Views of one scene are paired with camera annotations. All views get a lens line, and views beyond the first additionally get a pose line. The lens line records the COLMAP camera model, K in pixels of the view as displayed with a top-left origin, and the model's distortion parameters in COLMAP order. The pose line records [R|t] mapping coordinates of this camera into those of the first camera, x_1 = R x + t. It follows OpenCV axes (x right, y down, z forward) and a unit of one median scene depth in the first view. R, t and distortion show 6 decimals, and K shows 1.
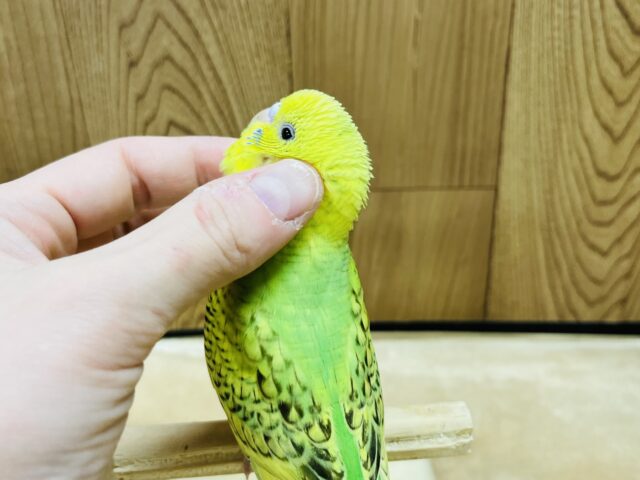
lens RADIAL K [[698.1, 0, 320.2], [0, 698.1, 244.3], [0, 0, 1]] dist [-0.011491, 0.000000]
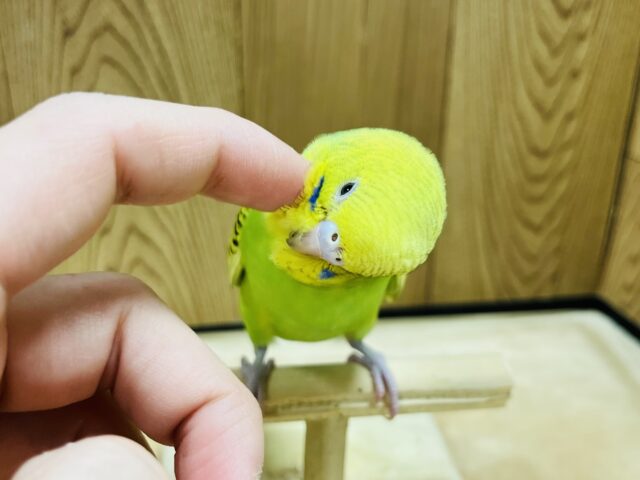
lens RADIAL K [[698.1, 0, 324.1], [0, 698.1, 236.9], [0, 0, 1]] dist [-0.011491, 0.000000]
pose [[0.975919, -0.037080, 0.214957, -0.143890], [0.055028, 0.995424, -0.078121, 0.097764], [-0.211077, 0.088069, 0.973494, 0.054853]]
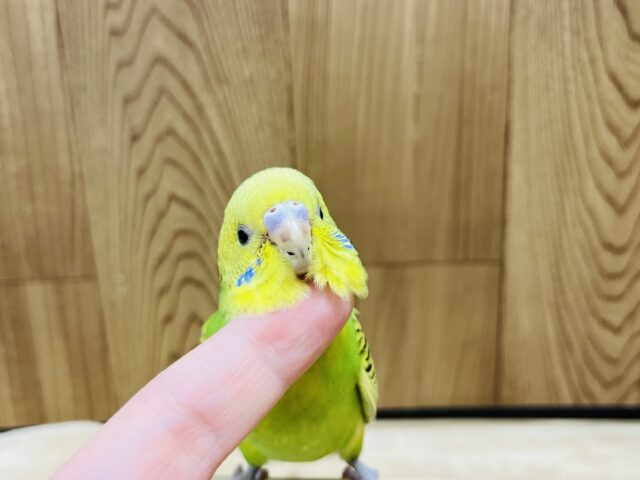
lens RADIAL K [[698.1, 0, 321.0], [0, 698.1, 237.6], [0, 0, 1]] dist [-0.011491, 0.000000]
pose [[0.999938, -0.005632, 0.009604, -0.012024], [0.007318, 0.982565, -0.185776, 0.069948], [-0.008390, 0.185835, 0.982545, 0.034618]]
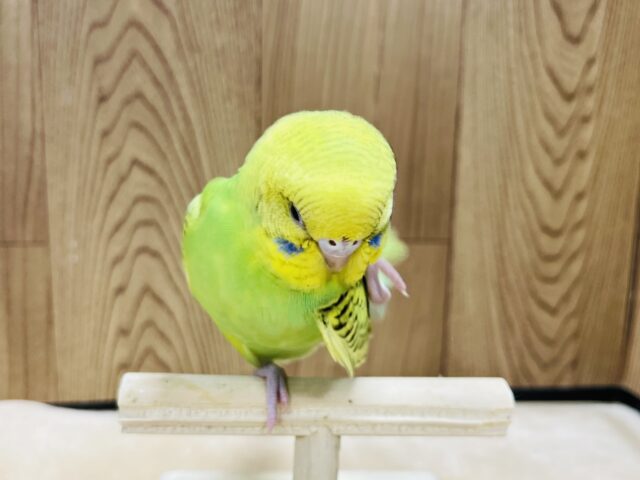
lens RADIAL K [[698.1, 0, 318.3], [0, 698.1, 233.9], [0, 0, 1]] dist [-0.011491, 0.000000]
pose [[0.987092, 0.032203, 0.156883, -0.110848], [0.017132, 0.952724, -0.303354, 0.233263], [-0.159235, 0.302126, 0.939874, 0.059262]]
